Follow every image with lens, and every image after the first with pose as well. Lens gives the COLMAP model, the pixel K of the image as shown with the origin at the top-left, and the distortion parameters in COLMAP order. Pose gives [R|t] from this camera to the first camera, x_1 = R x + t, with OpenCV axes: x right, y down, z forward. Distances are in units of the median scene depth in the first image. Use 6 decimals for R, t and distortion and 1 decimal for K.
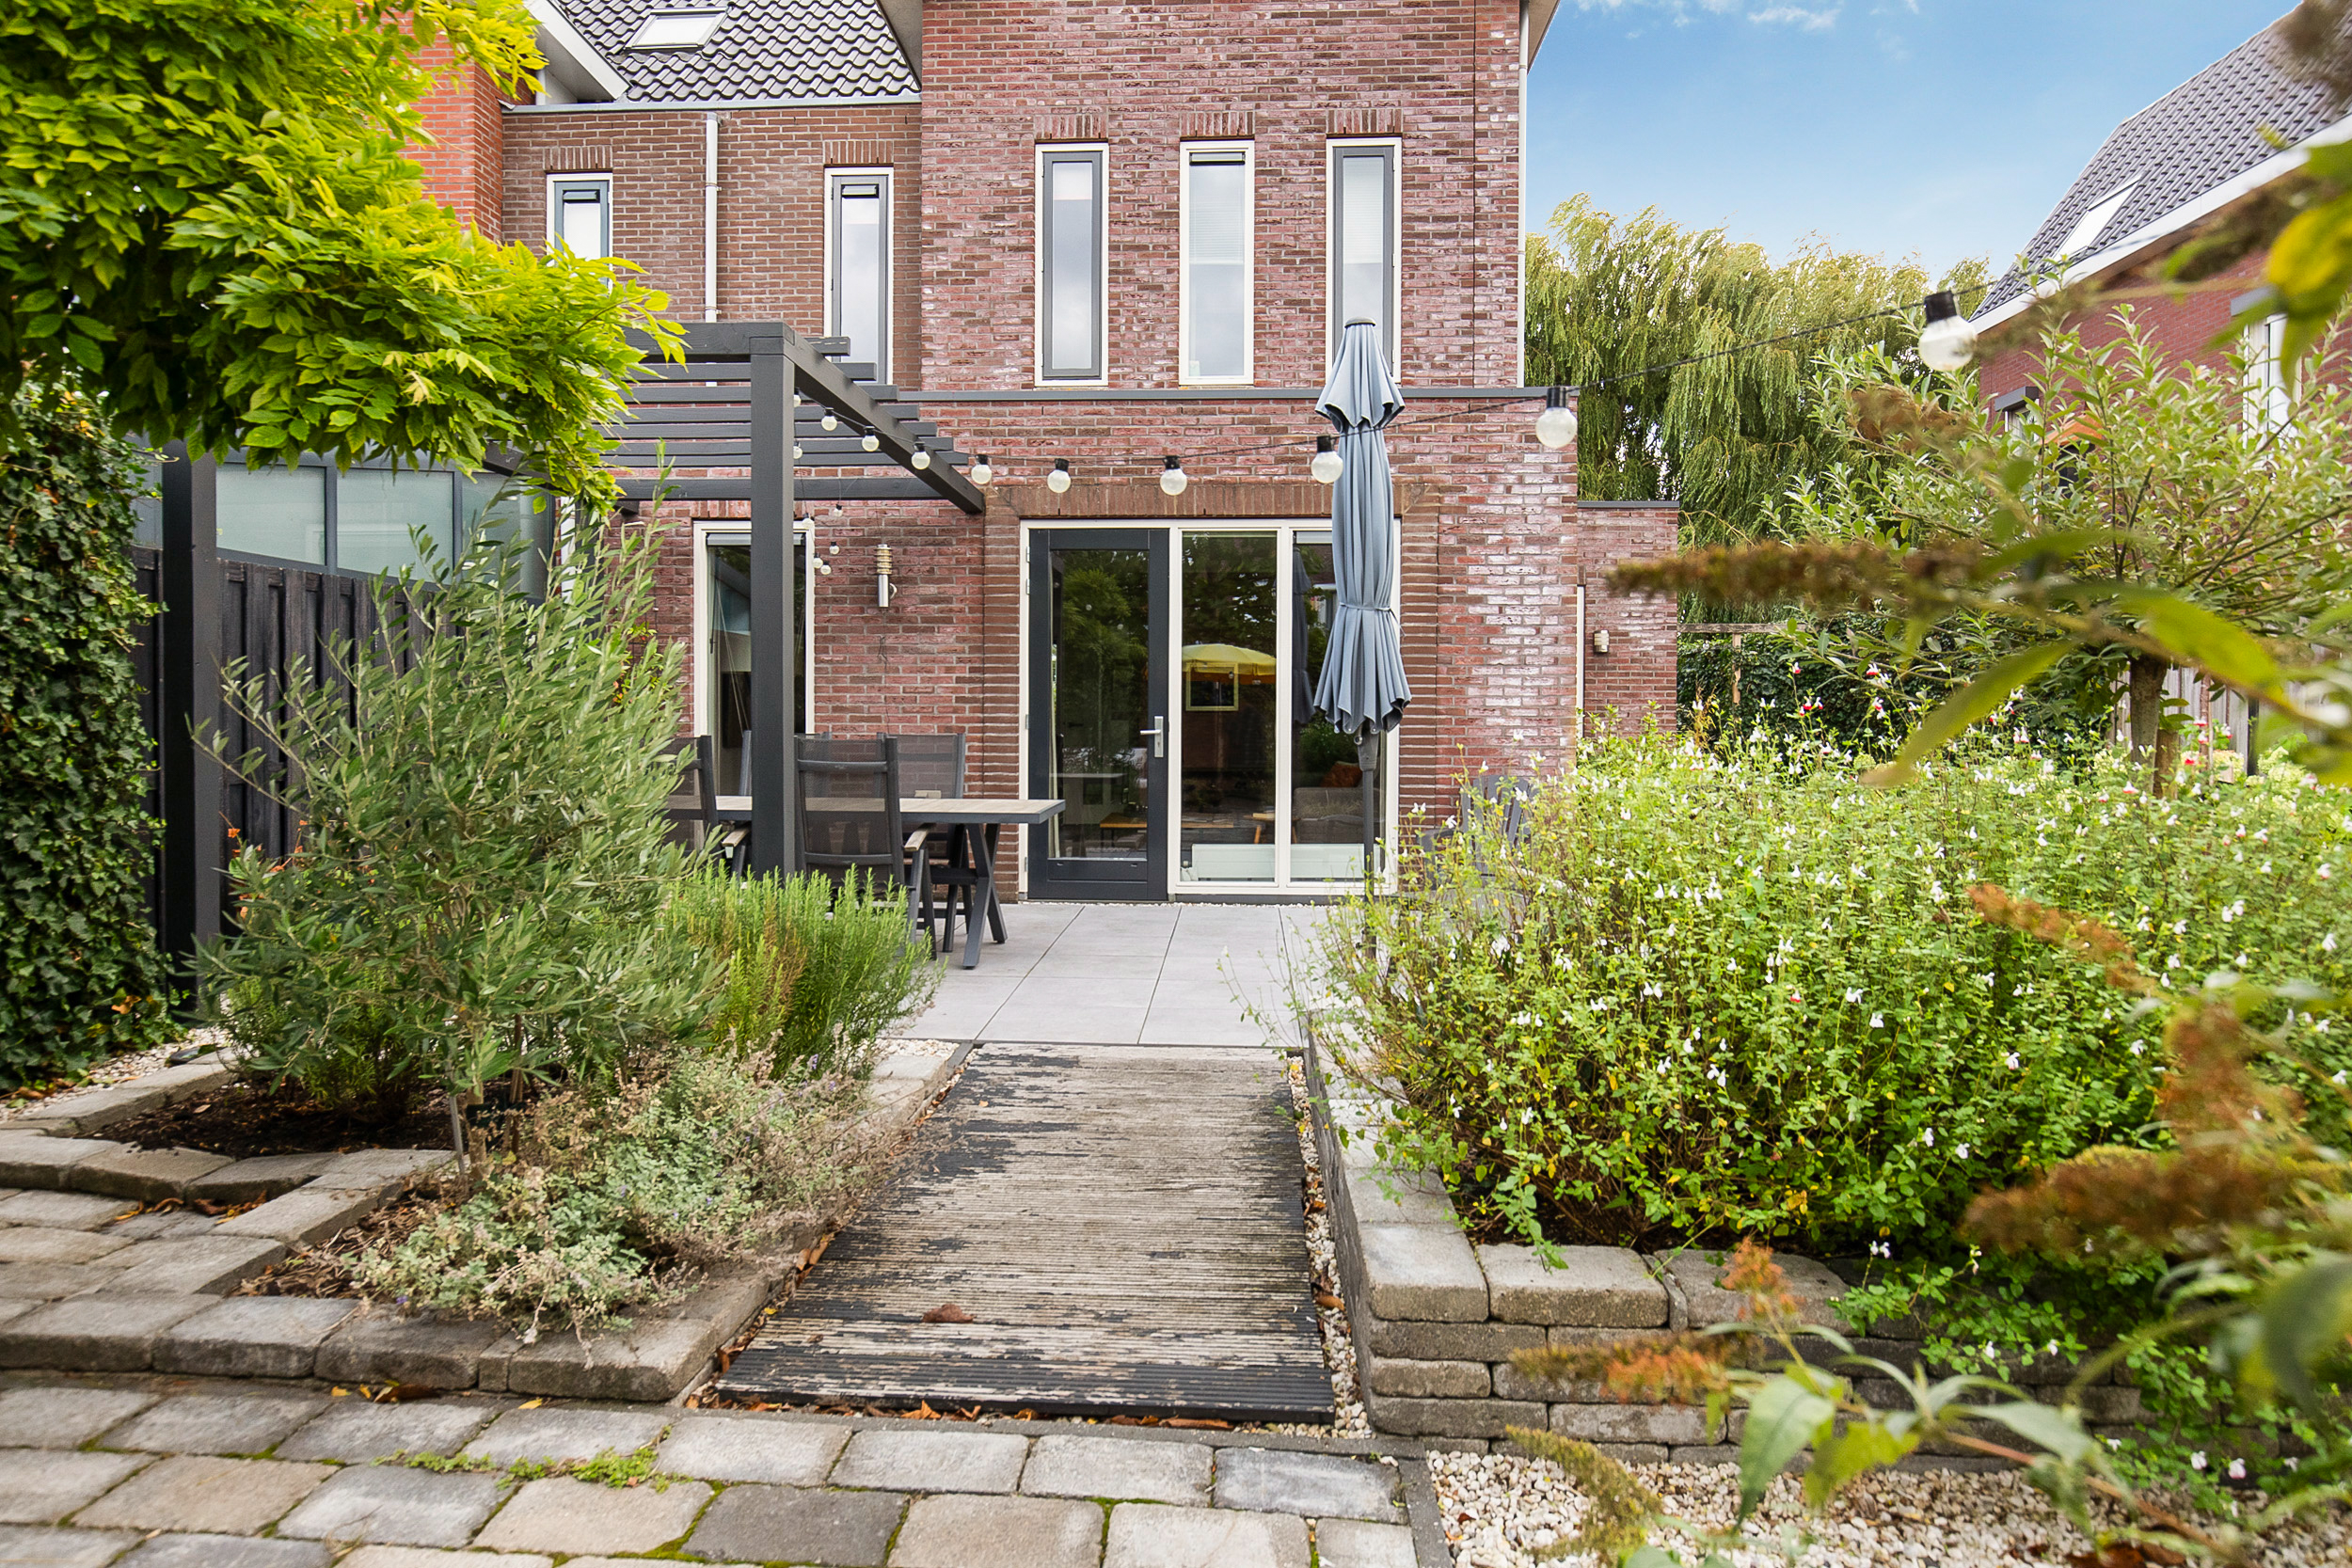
lens RADIAL K [[1415.2, 0, 1199.3], [0, 1415.2, 741.4], [0, 0, 1]] dist [-0.000261, -0.000262]
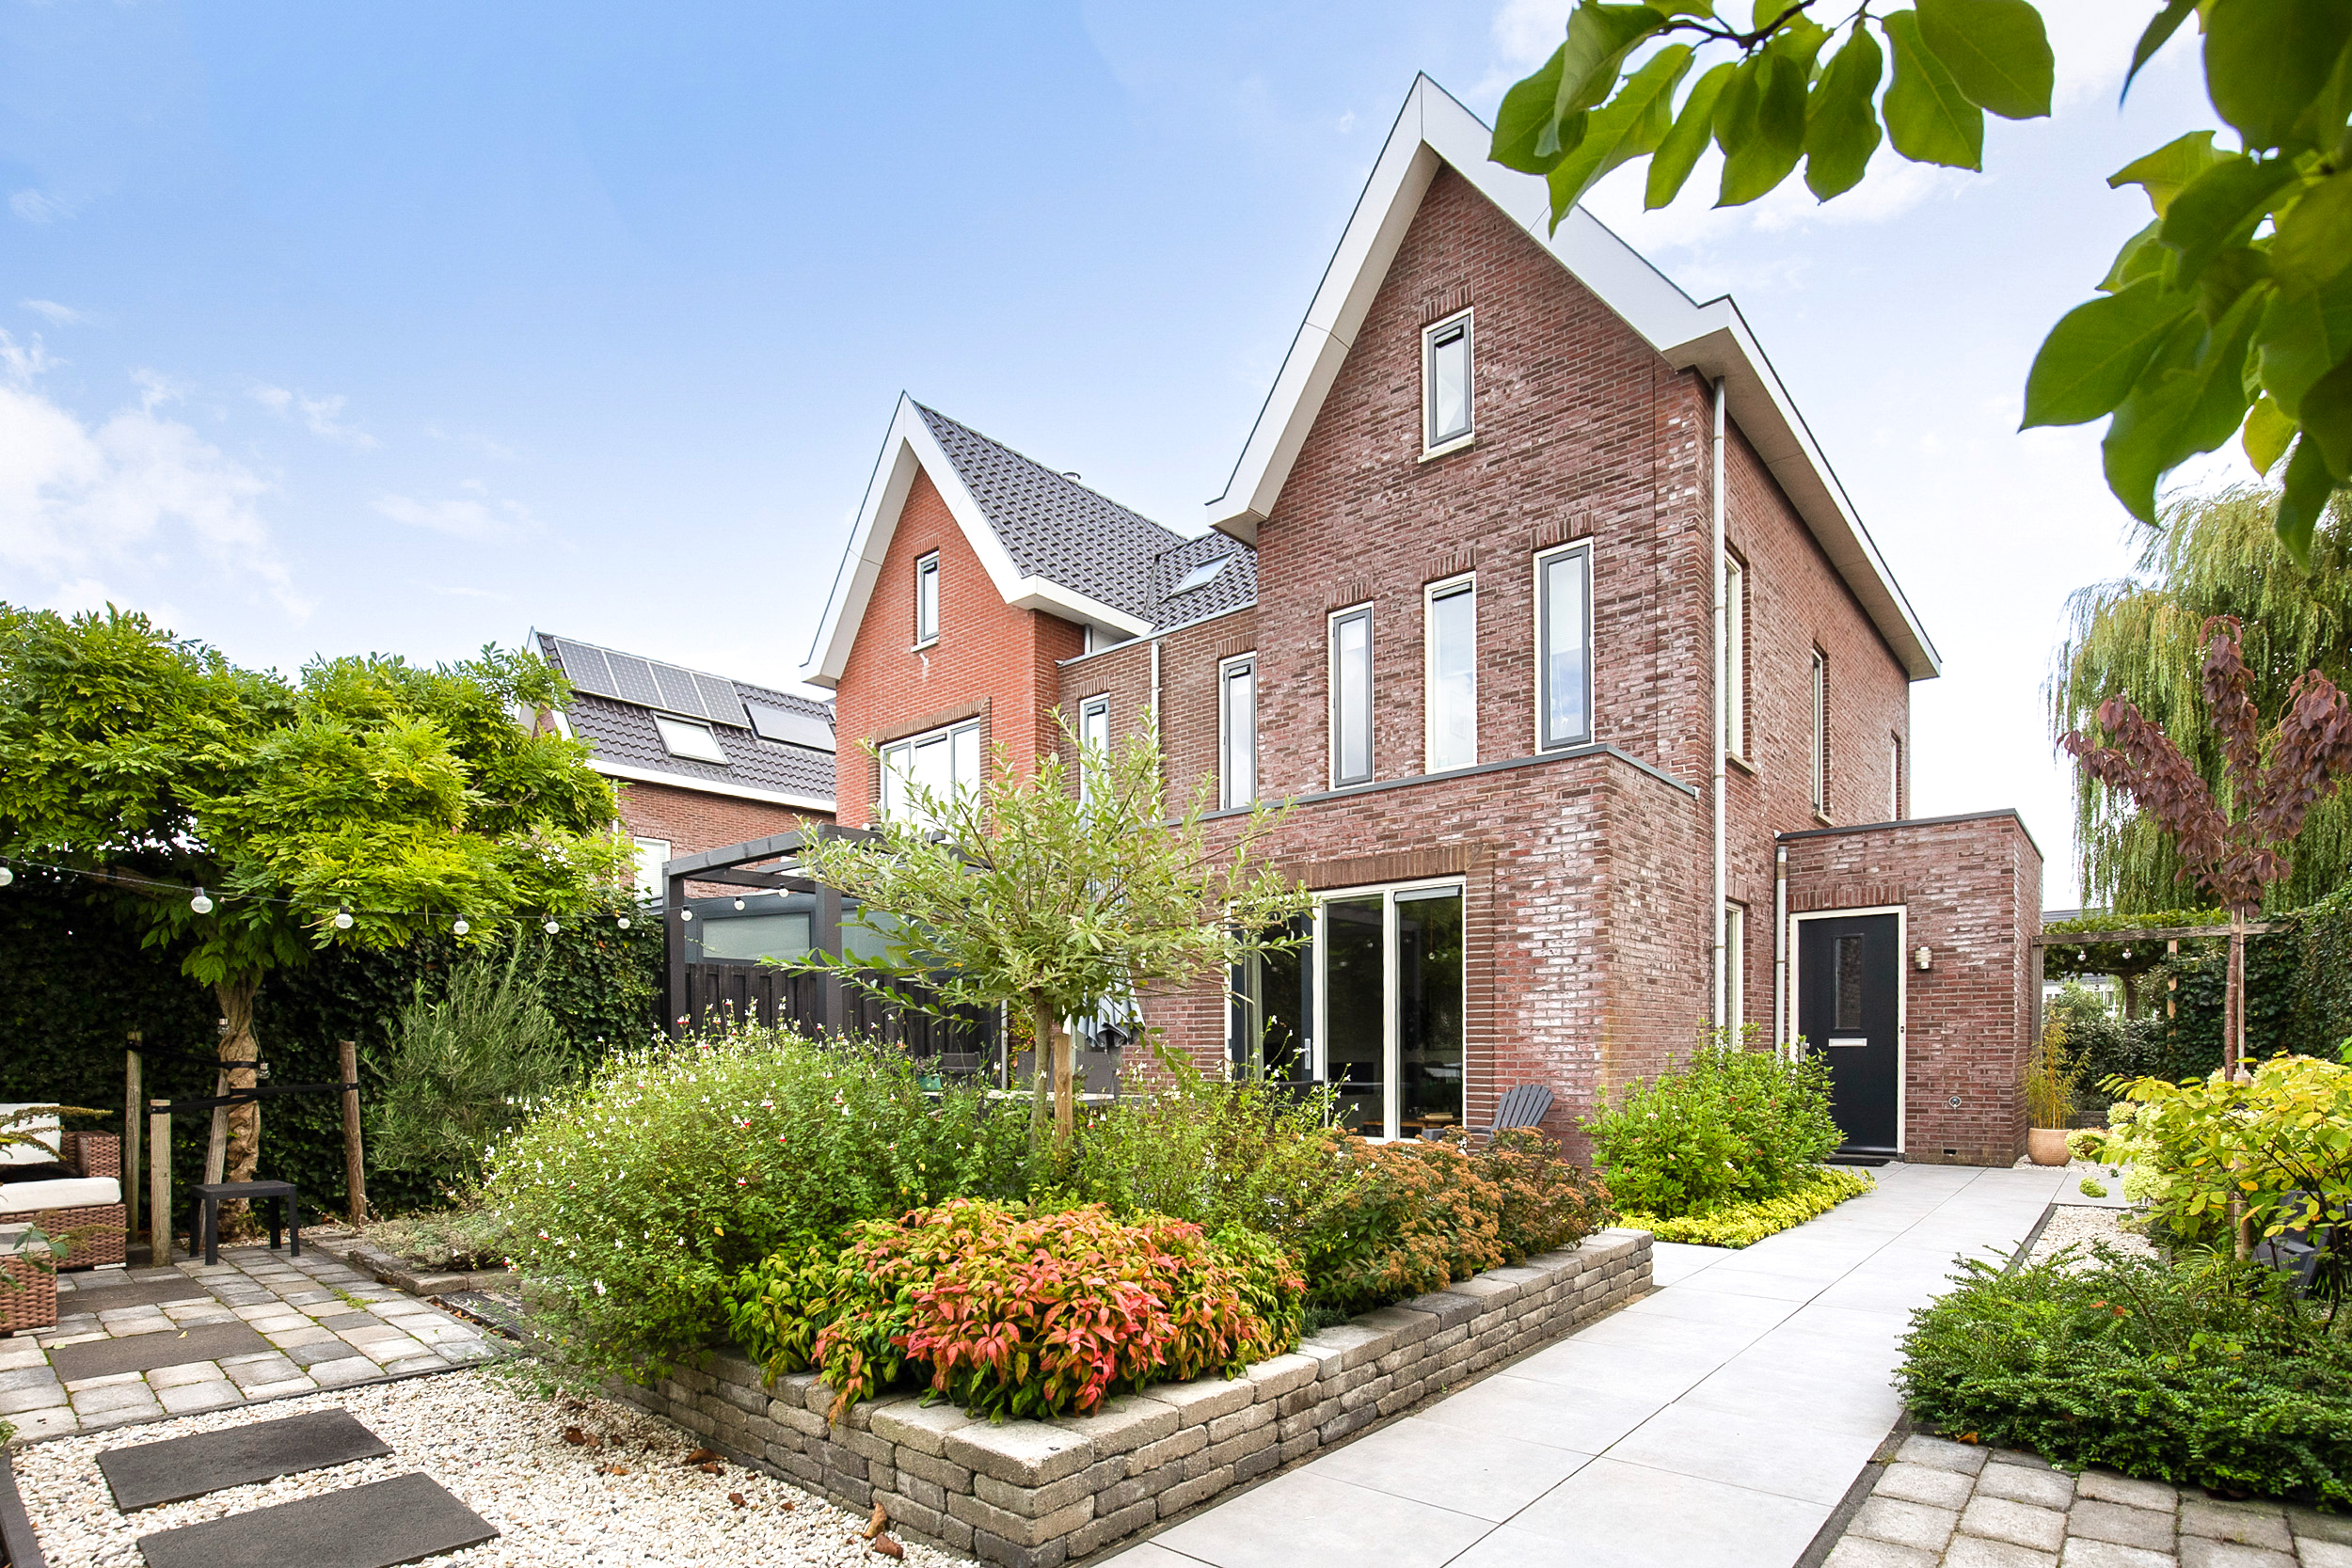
lens RADIAL K [[1184.2, 0, 1218.8], [0, 1184.2, 1065.3], [0, 0, 1]] dist [-0.003427, -0.000461]
pose [[0.796499, -0.000867, -0.604640, 0.484629], [-0.000370, 0.999998, -0.001920, 0.007830], [0.604640, 0.001753, 0.796497, 0.046522]]
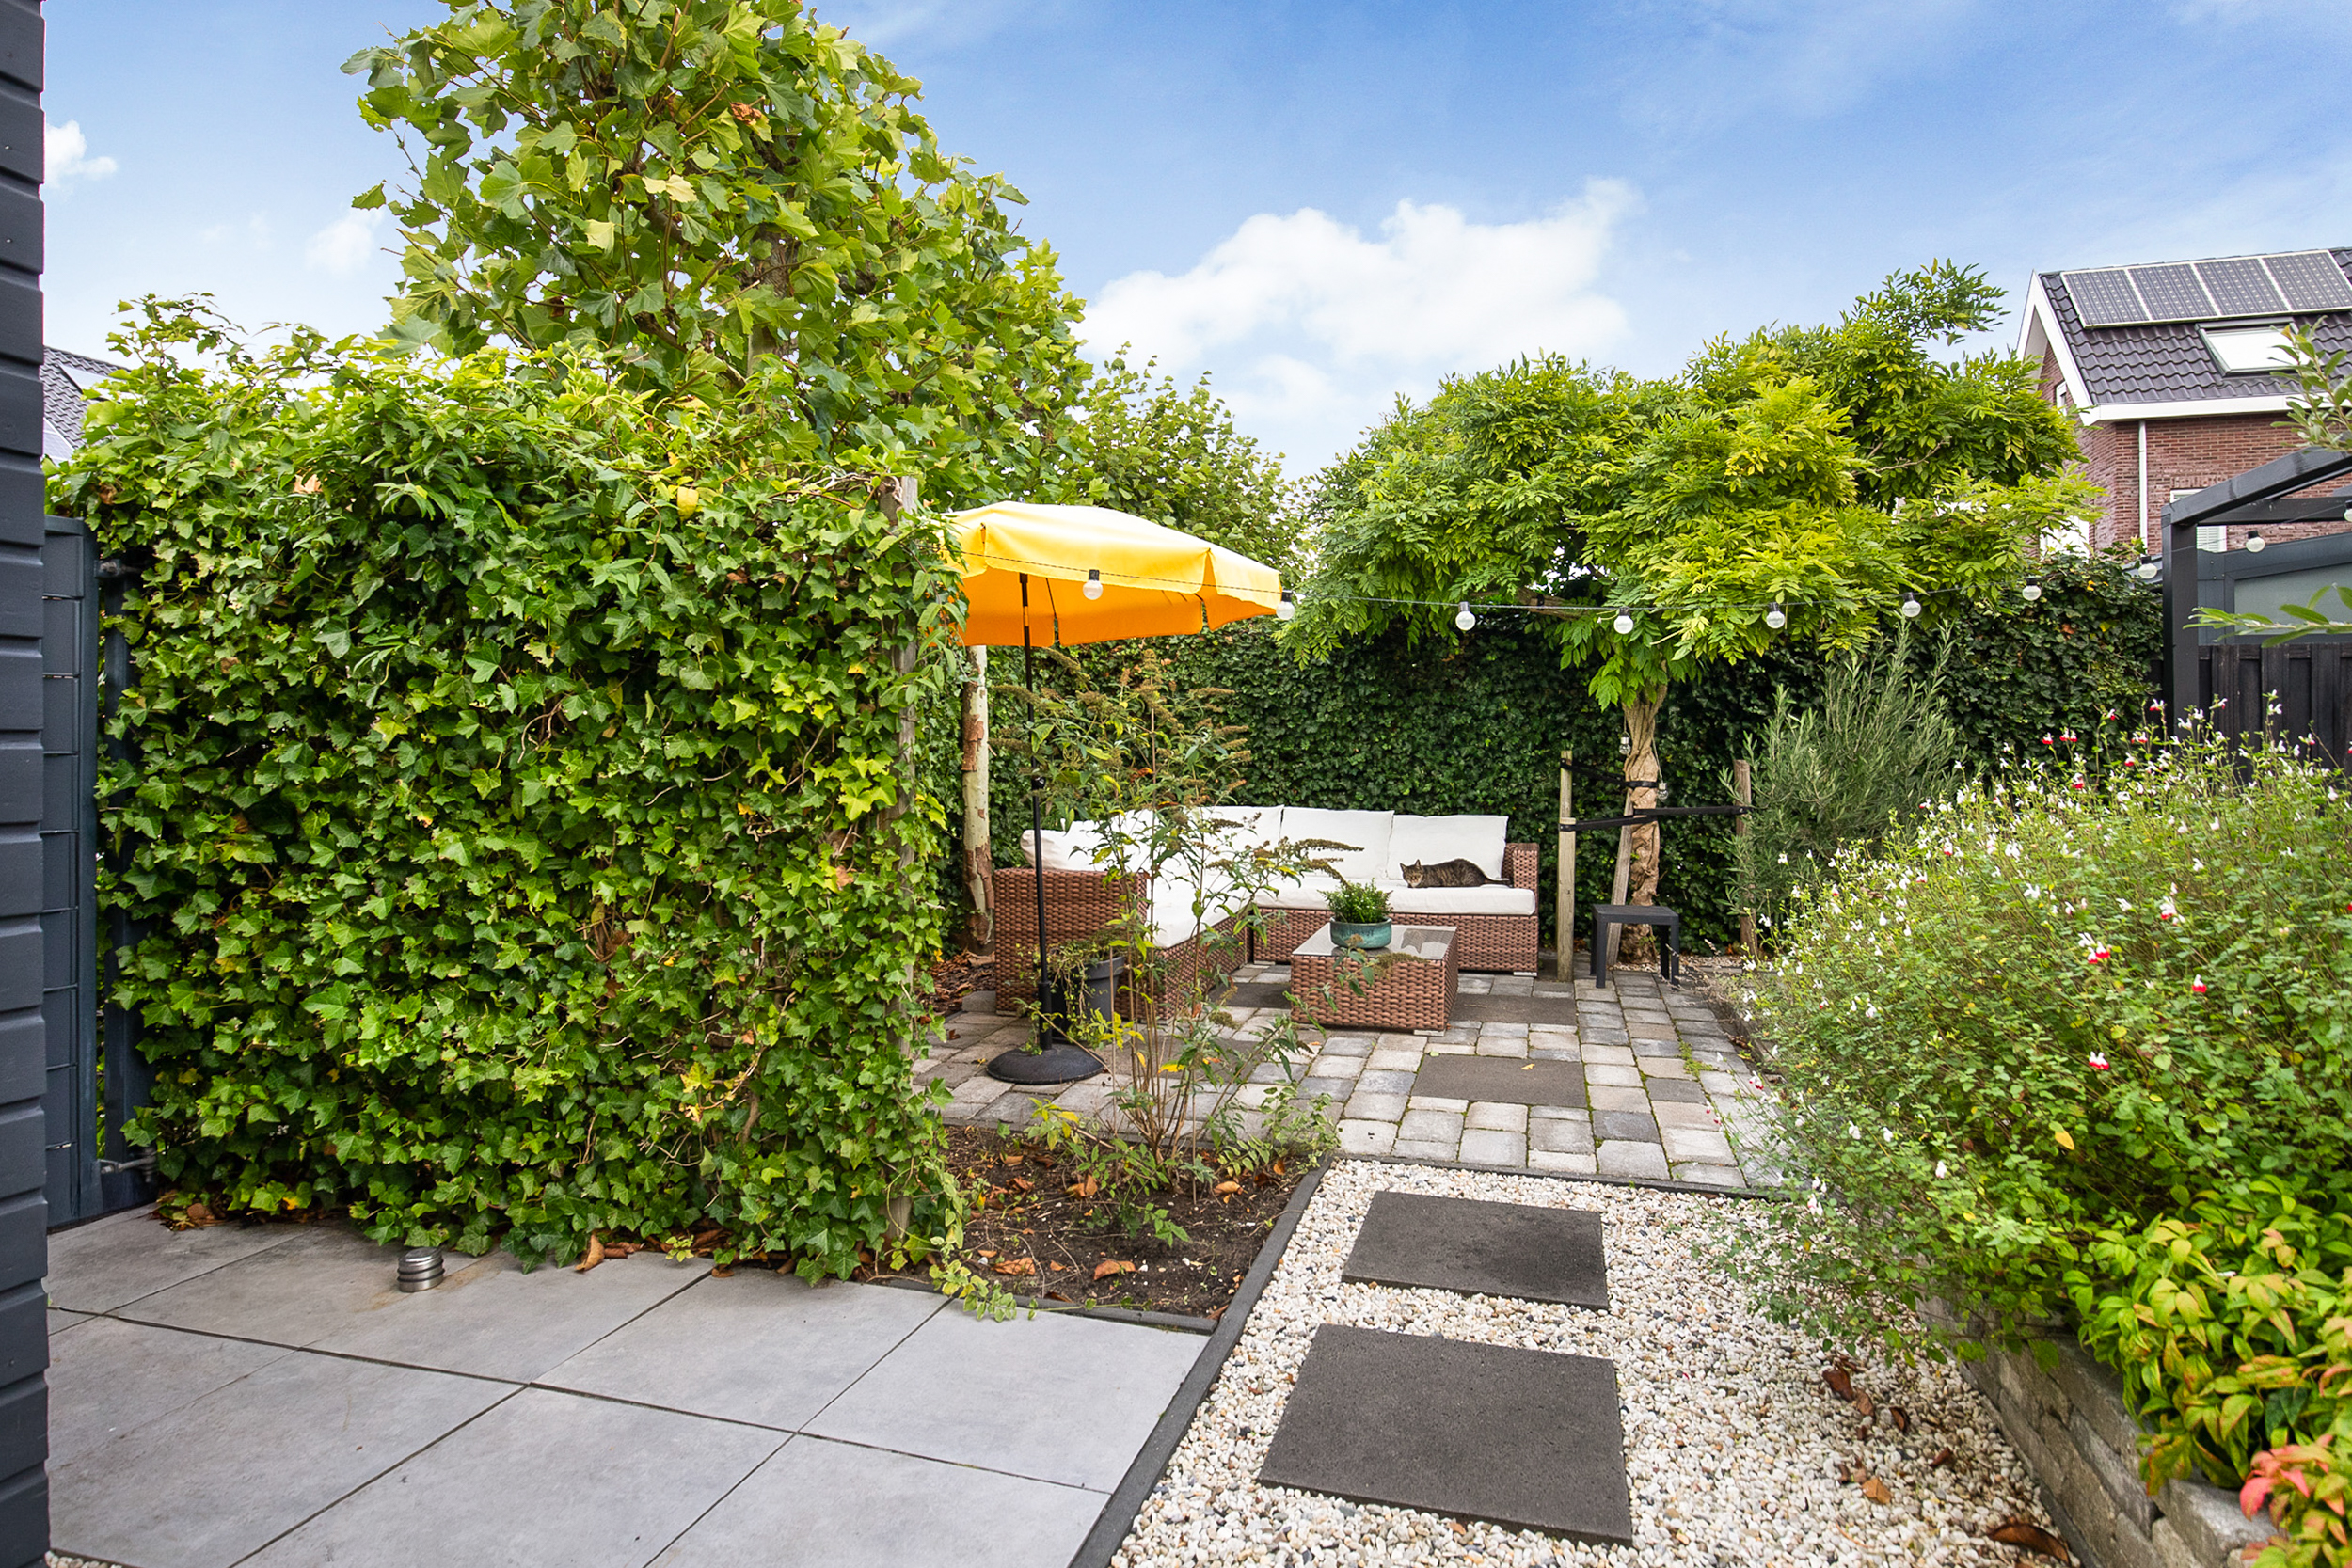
lens RADIAL K [[1241.9, 0, 1143.5], [0, 1241.9, 748.1], [0, 0, 1]] dist [-0.022864, 0.003824]
pose [[-0.249487, -0.015841, -0.968249, 0.384597], [-0.015807, 0.999800, -0.012284, -0.000128], [0.968249, 0.012241, -0.249687, 0.138318]]
